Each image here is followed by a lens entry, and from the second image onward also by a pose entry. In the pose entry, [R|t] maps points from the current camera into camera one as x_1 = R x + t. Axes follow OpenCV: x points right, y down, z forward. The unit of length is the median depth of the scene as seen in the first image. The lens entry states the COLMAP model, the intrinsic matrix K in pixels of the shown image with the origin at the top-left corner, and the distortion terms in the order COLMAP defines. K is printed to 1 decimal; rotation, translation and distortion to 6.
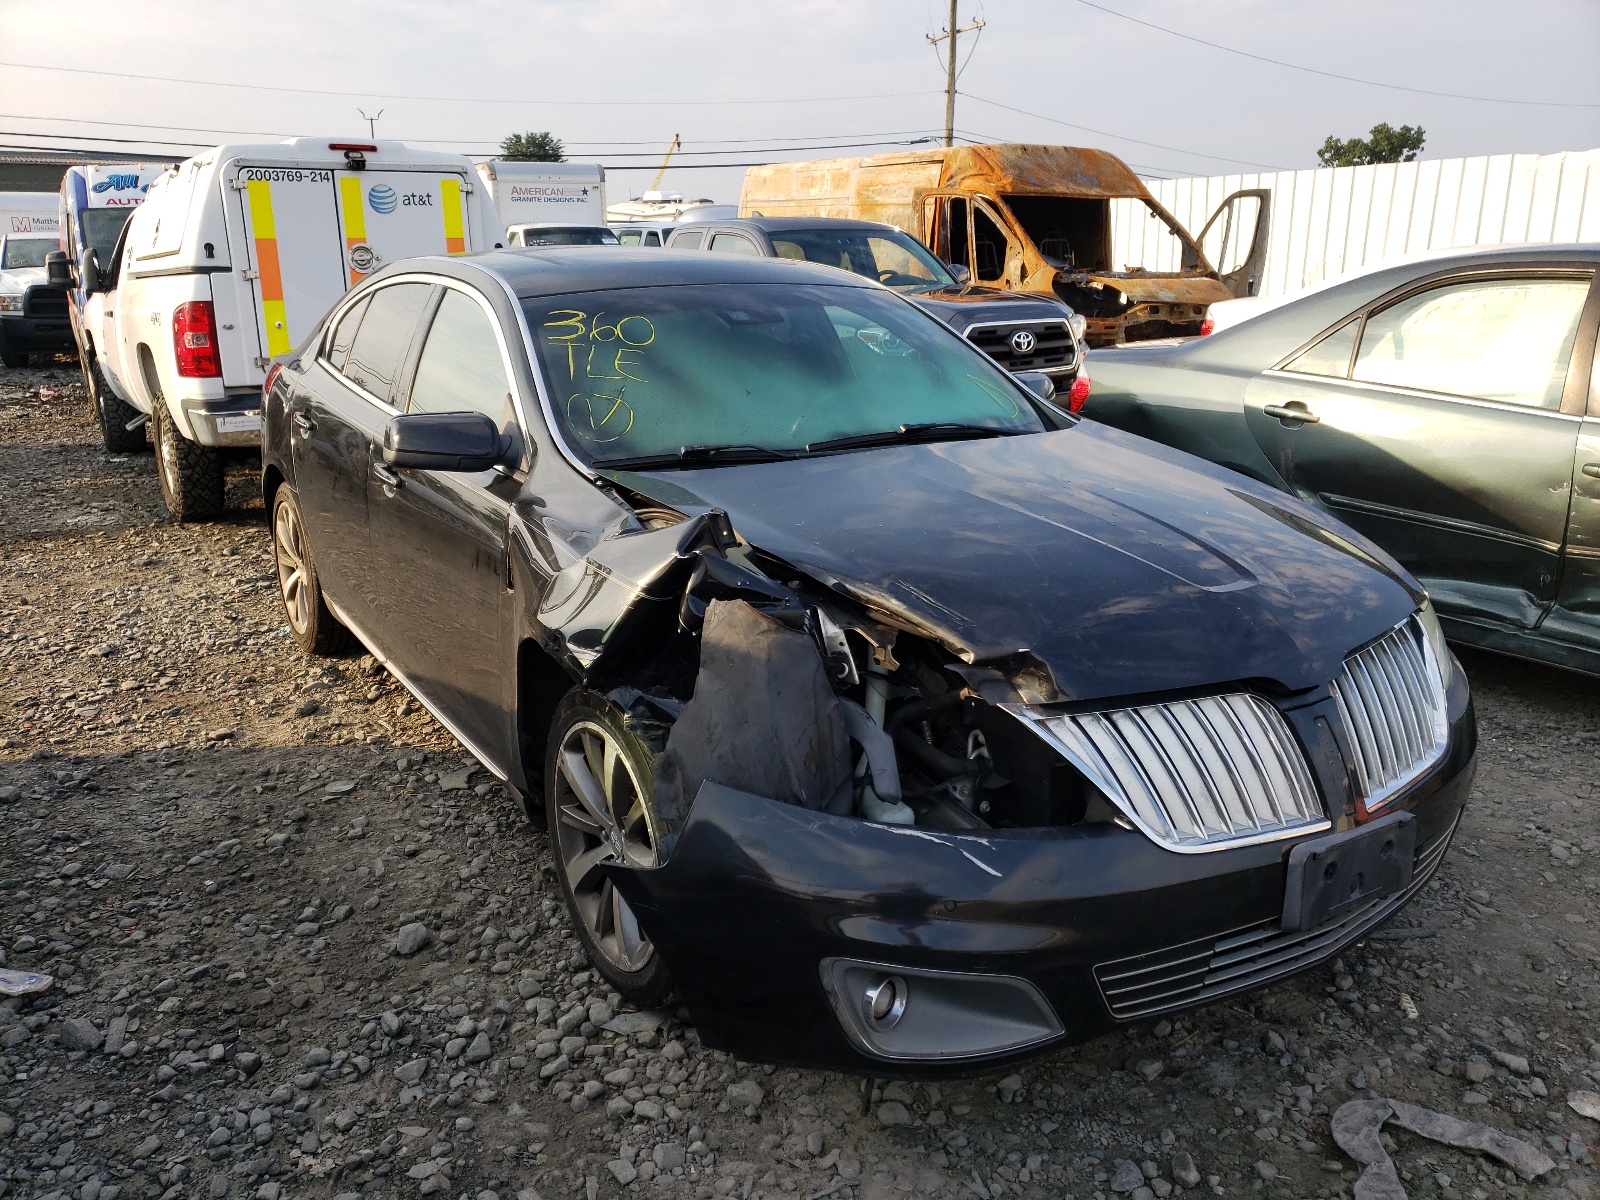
lens RADIAL K [[1218.7, 0, 796.9], [0, 1218.7, 602.3], [0, 0, 1]] dist [0.049453, -0.021996]
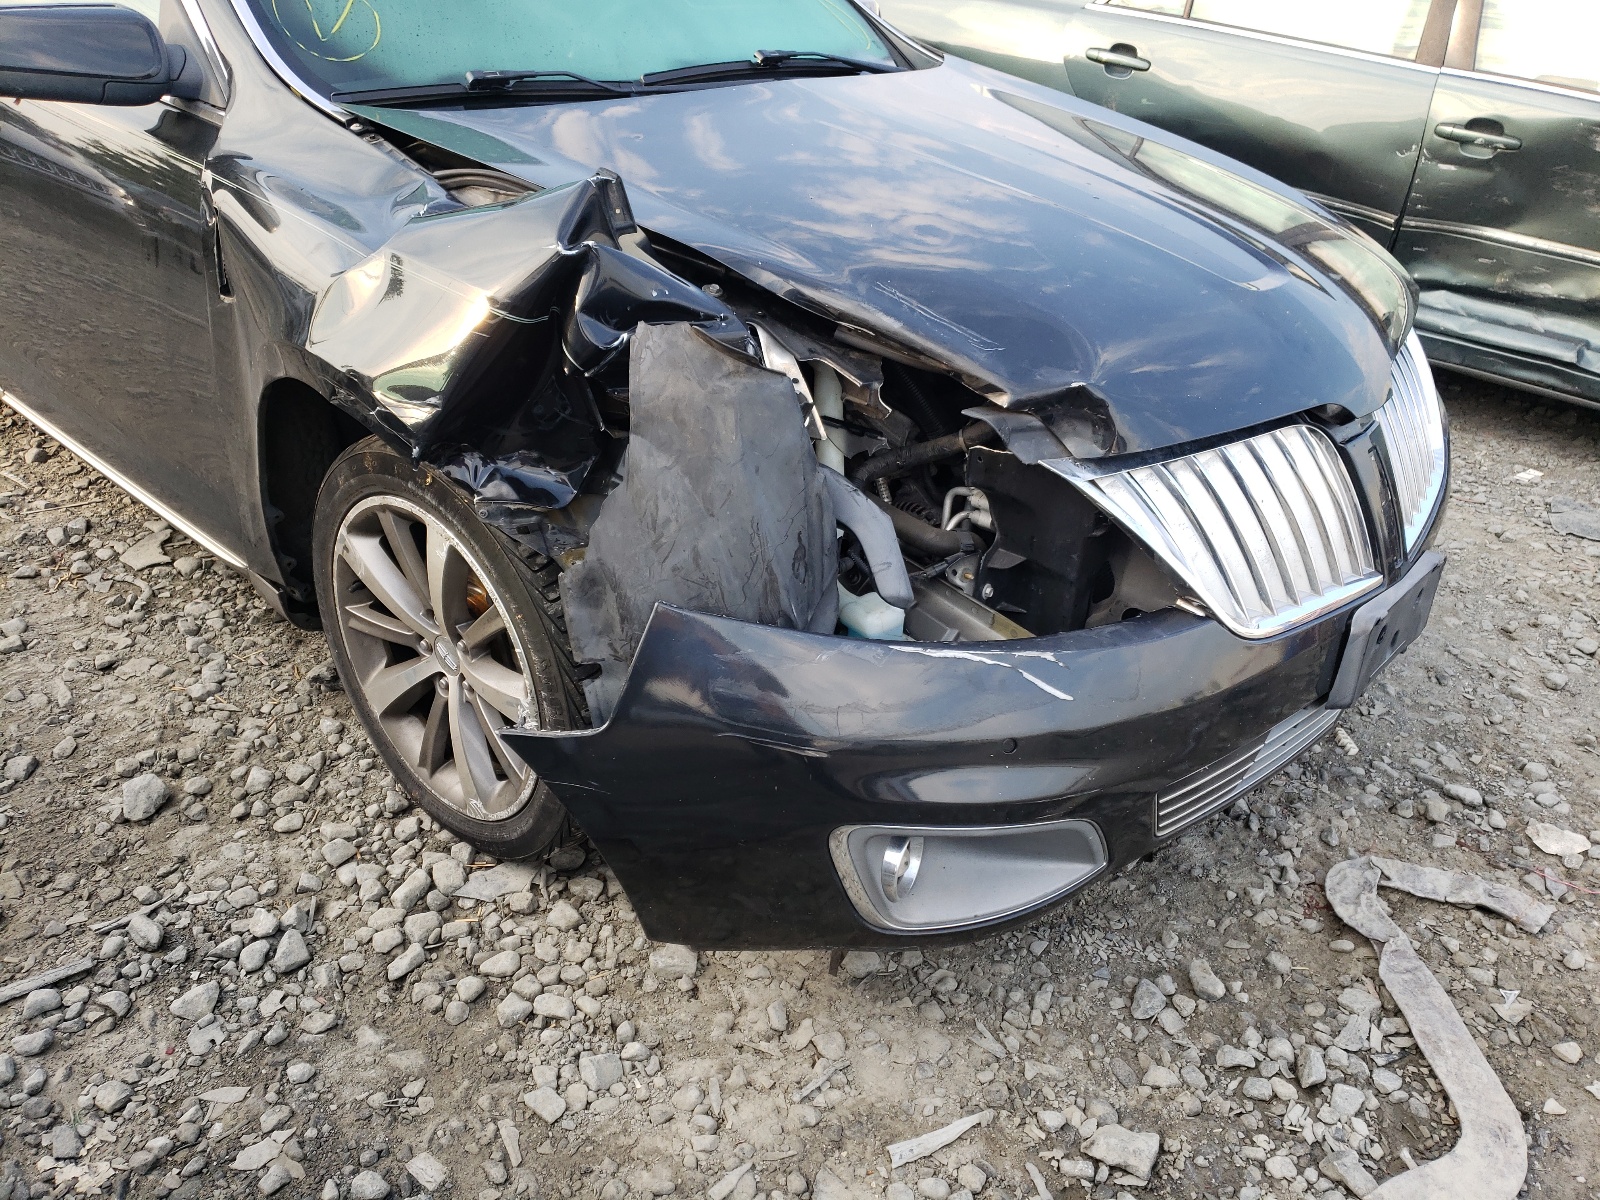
lens RADIAL K [[1218.7, 0, 797.4], [0, 1218.7, 602.4], [0, 0, 1]] dist [0.049453, -0.021996]
pose [[0.963364, -0.083585, 0.254841, -0.146154], [0.015497, 0.965956, 0.258241, -0.022226], [-0.267750, -0.244831, 0.931862, 0.308143]]
